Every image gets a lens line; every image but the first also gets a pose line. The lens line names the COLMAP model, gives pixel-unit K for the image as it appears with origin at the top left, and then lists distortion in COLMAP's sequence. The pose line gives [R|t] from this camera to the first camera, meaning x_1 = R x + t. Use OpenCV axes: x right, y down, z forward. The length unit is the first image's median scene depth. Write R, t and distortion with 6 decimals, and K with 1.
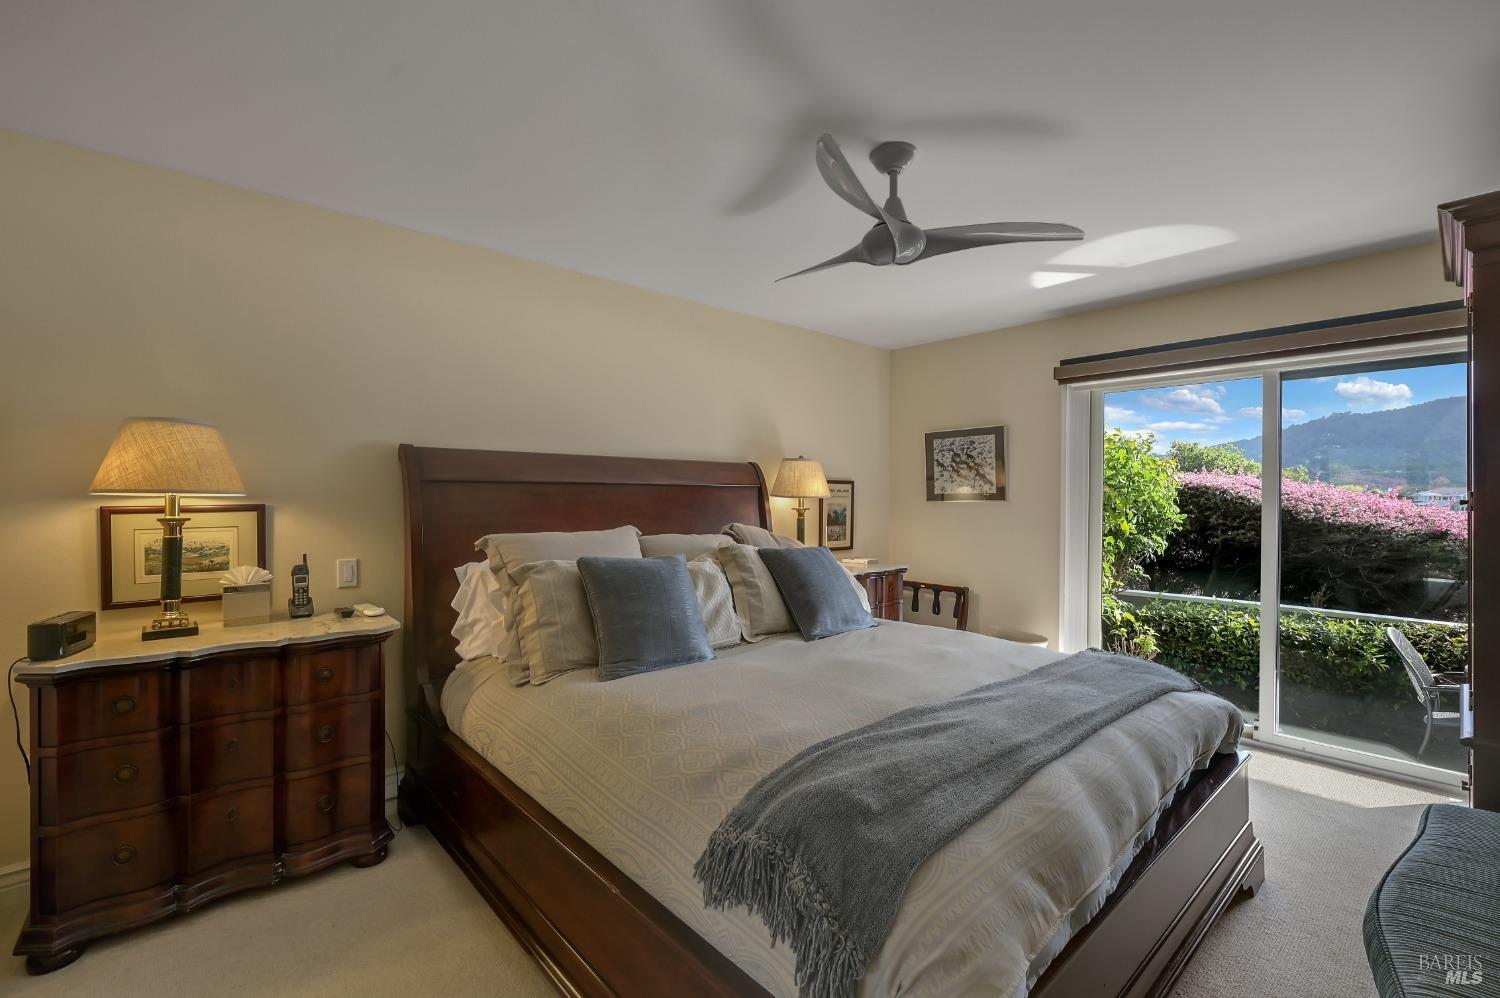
lens RADIAL K [[654.9, 0, 755.8], [0, 654.9, 503.3], [0, 0, 1]] dist [-0.003282, -0.000229]
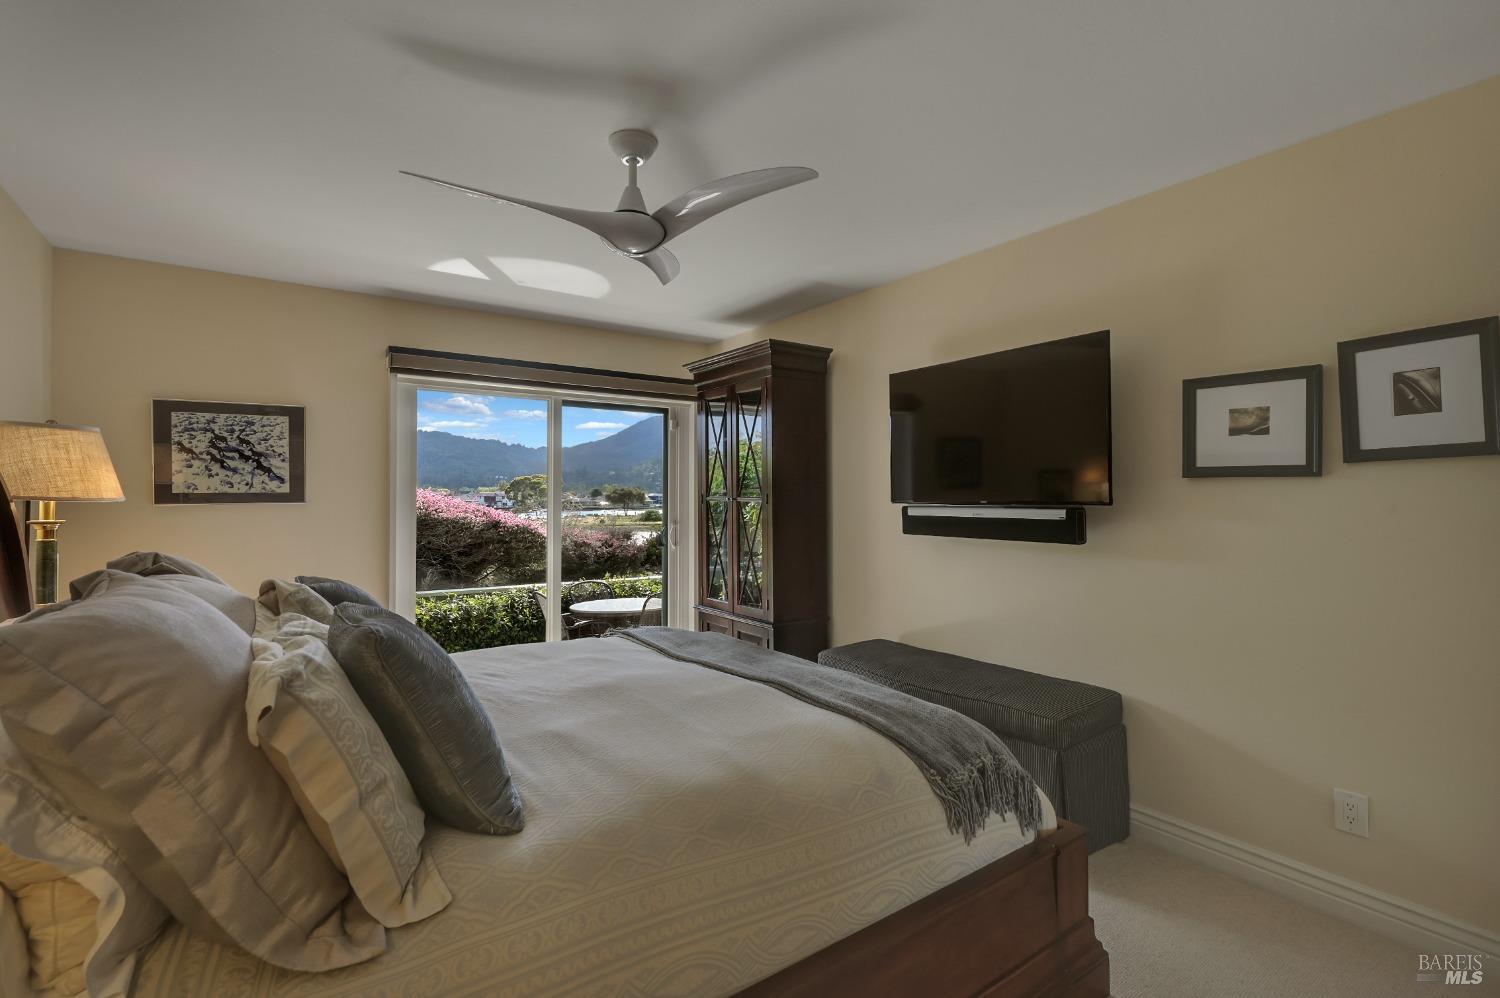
lens RADIAL K [[704.1, 0, 751.5], [0, 704.1, 495.0], [0, 0, 1]] dist [-0.001903, 0.000032]
pose [[0.102518, -0.001929, 0.994729, -0.393374], [0.011416, 0.999935, 0.000763, -0.006617], [-0.994666, 0.011277, 0.102533, 0.355975]]
